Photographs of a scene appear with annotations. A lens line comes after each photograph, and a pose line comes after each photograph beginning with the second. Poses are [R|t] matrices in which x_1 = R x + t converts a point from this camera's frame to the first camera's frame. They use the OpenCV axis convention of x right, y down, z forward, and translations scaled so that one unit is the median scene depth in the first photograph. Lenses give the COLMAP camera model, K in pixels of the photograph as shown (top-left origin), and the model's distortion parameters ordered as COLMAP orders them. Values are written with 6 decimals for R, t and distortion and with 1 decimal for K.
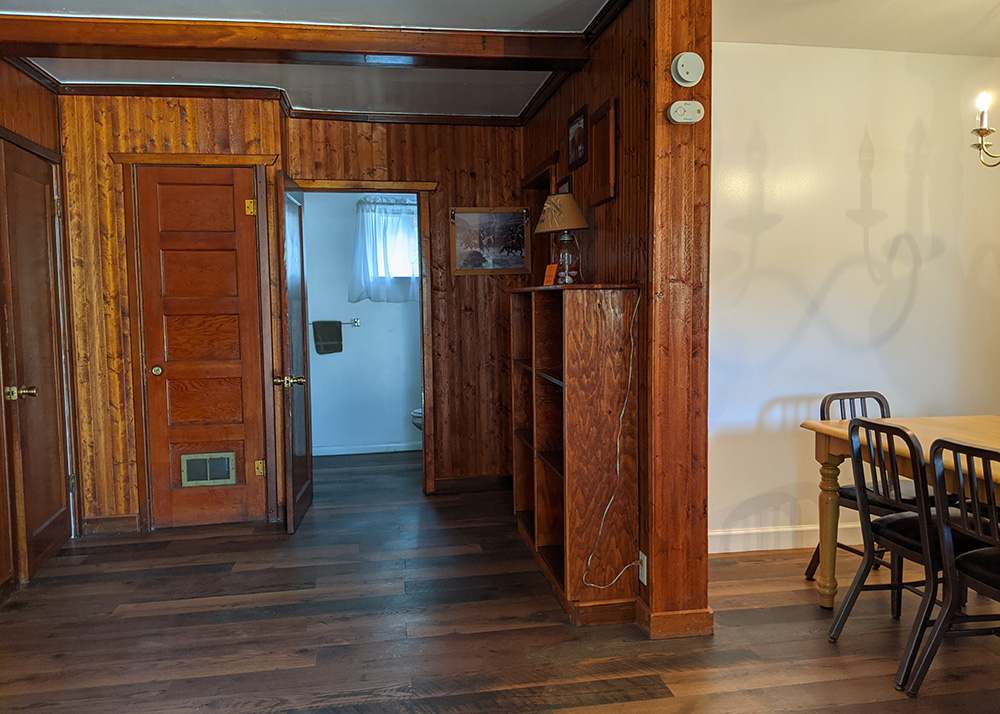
lens RADIAL K [[796.3, 0, 501.0], [0, 796.3, 359.4], [0, 0, 1]] dist [0.041997, -0.099056]
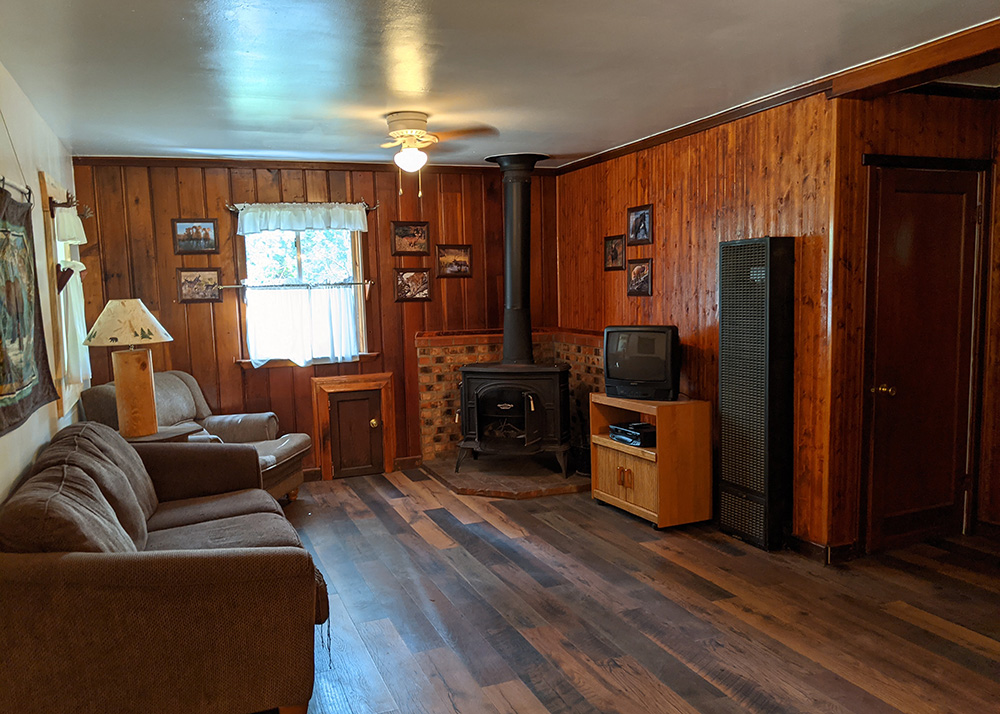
lens RADIAL K [[796.3, 0, 495.2], [0, 796.3, 359.0], [0, 0, 1]] dist [0.041997, -0.099056]
pose [[0.211175, 0.108316, -0.971428, 0.441921], [-0.062124, 0.993319, 0.097252, -0.090645], [0.975472, 0.039812, 0.216493, 0.247738]]
